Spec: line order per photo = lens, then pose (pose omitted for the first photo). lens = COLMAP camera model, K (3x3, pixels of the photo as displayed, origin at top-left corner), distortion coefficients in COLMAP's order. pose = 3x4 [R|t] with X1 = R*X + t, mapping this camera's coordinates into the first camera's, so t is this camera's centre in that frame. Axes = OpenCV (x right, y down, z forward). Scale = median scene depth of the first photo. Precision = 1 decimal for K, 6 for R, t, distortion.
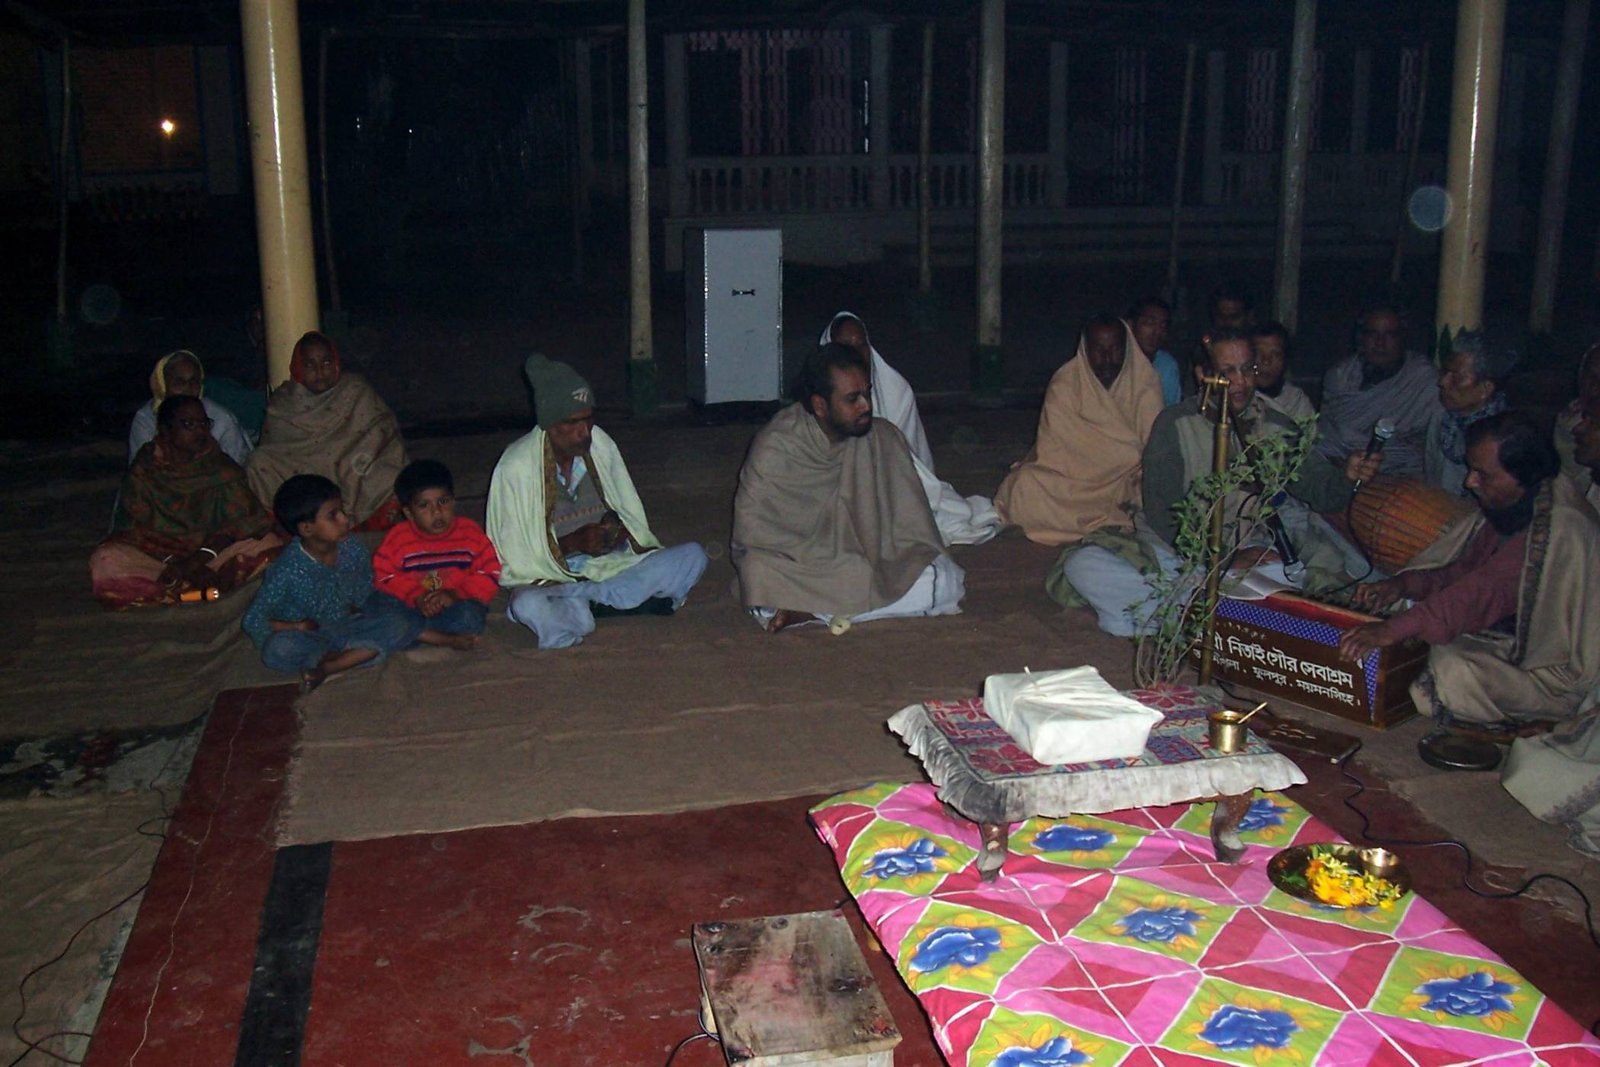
lens RADIAL K [[1620.8, 0, 800.0], [0, 1620.8, 533.5], [0, 0, 1]] dist [-0.224737, 0.330160]
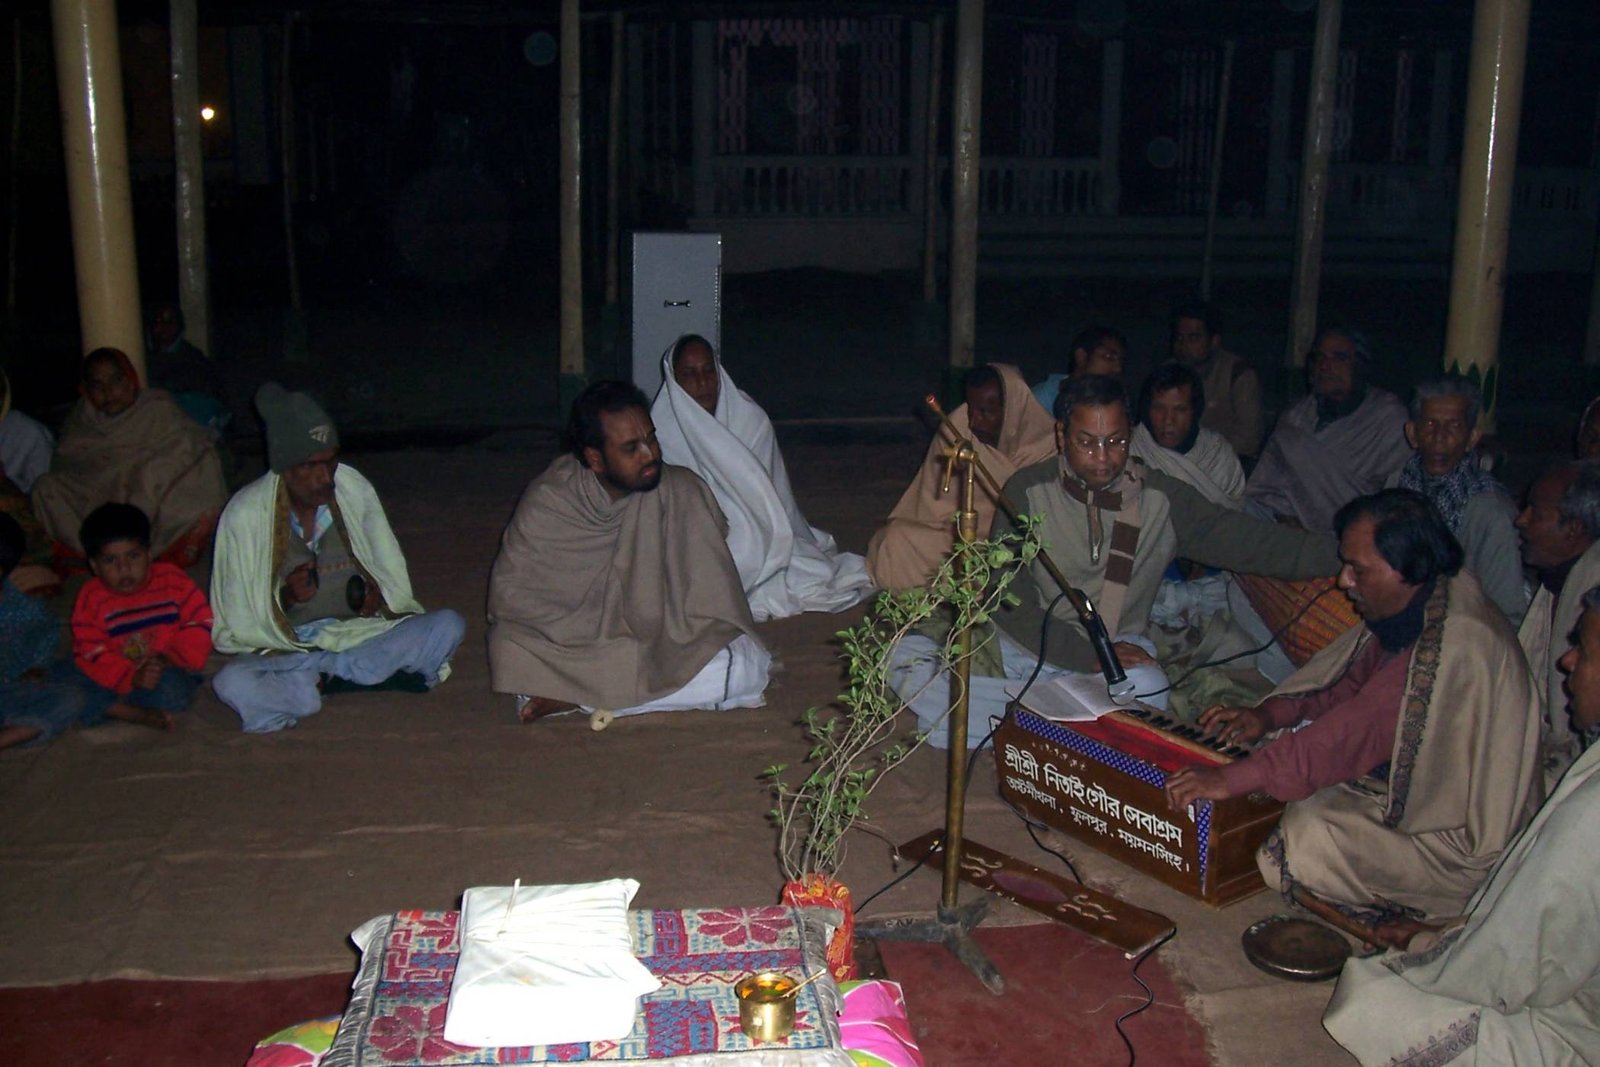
lens RADIAL K [[1614.0, 0, 800.0], [0, 1614.0, 533.5], [0, 0, 1]] dist [-0.196203, 0.199600]
pose [[0.997179, 0.033331, -0.067254, 0.201848], [-0.033312, 0.999444, 0.001410, -0.048467], [0.067263, 0.000835, 0.997735, 0.209069]]
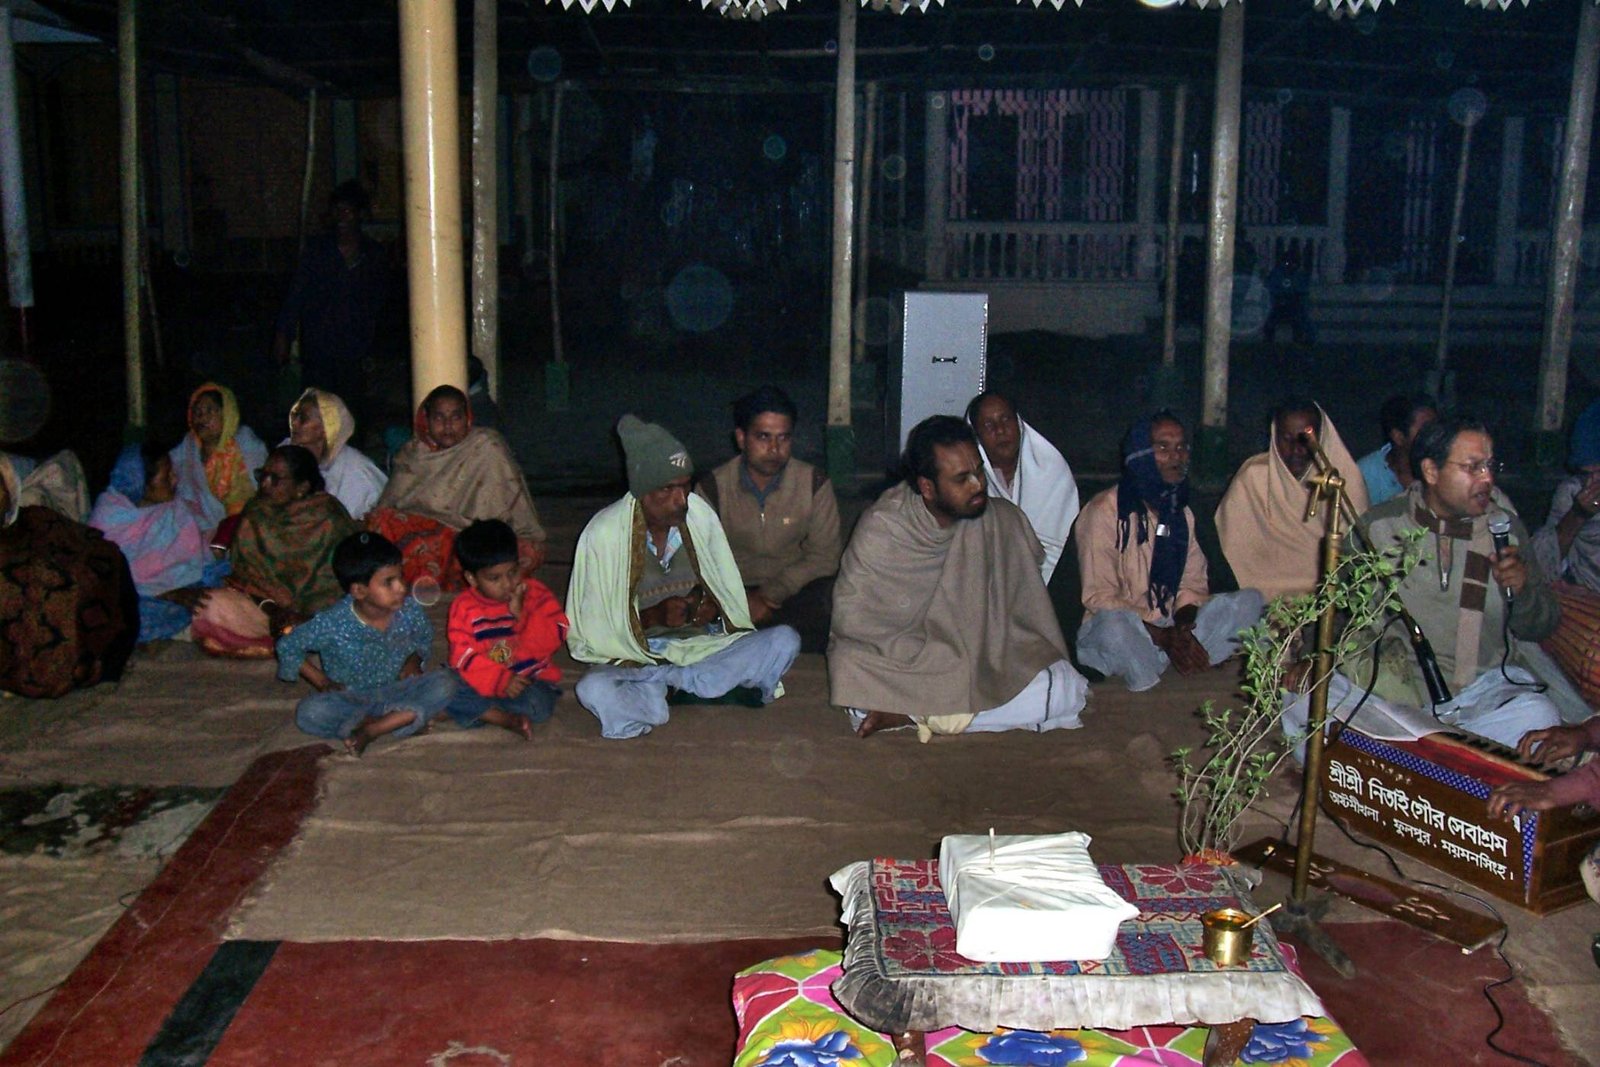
lens RADIAL K [[1614.0, 0, 800.0], [0, 1614.0, 533.5], [0, 0, 1]] dist [-0.196203, 0.199600]
pose [[0.981612, 0.051491, -0.183811, 0.122885], [-0.058824, 0.997666, -0.034666, -0.020440], [0.181597, 0.044841, 0.982350, 0.126615]]
